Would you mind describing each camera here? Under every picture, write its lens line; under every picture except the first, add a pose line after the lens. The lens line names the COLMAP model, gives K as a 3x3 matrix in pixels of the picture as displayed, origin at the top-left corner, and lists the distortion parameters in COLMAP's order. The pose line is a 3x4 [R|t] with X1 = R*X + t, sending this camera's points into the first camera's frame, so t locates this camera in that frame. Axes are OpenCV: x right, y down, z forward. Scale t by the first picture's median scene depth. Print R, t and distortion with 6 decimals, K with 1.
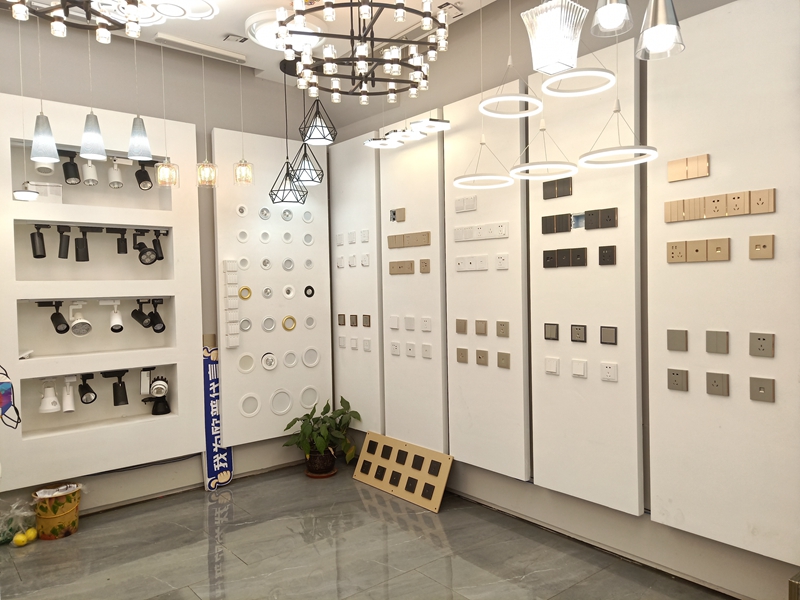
lens RADIAL K [[600.8, 0, 398.4], [0, 600.8, 302.5], [0, 0, 1]] dist [0.050739, -0.032824]
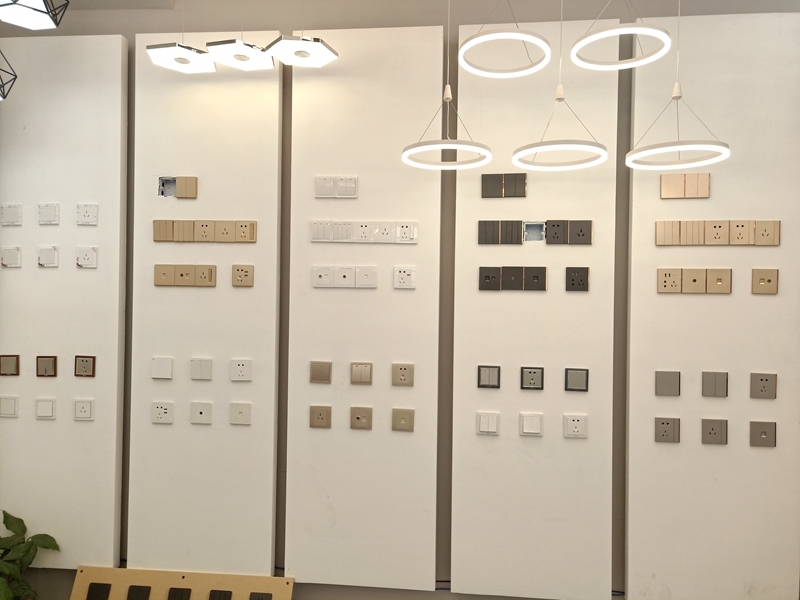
lens RADIAL K [[665.8, 0, 400.0], [0, 665.8, 307.4], [0, 0, 1]] dist [0.035404, -0.001230]
pose [[0.715176, 0.031209, 0.698247, -0.331911], [-0.008980, 0.999330, -0.035469, -0.005687], [-0.698887, 0.019097, 0.714978, 0.411465]]
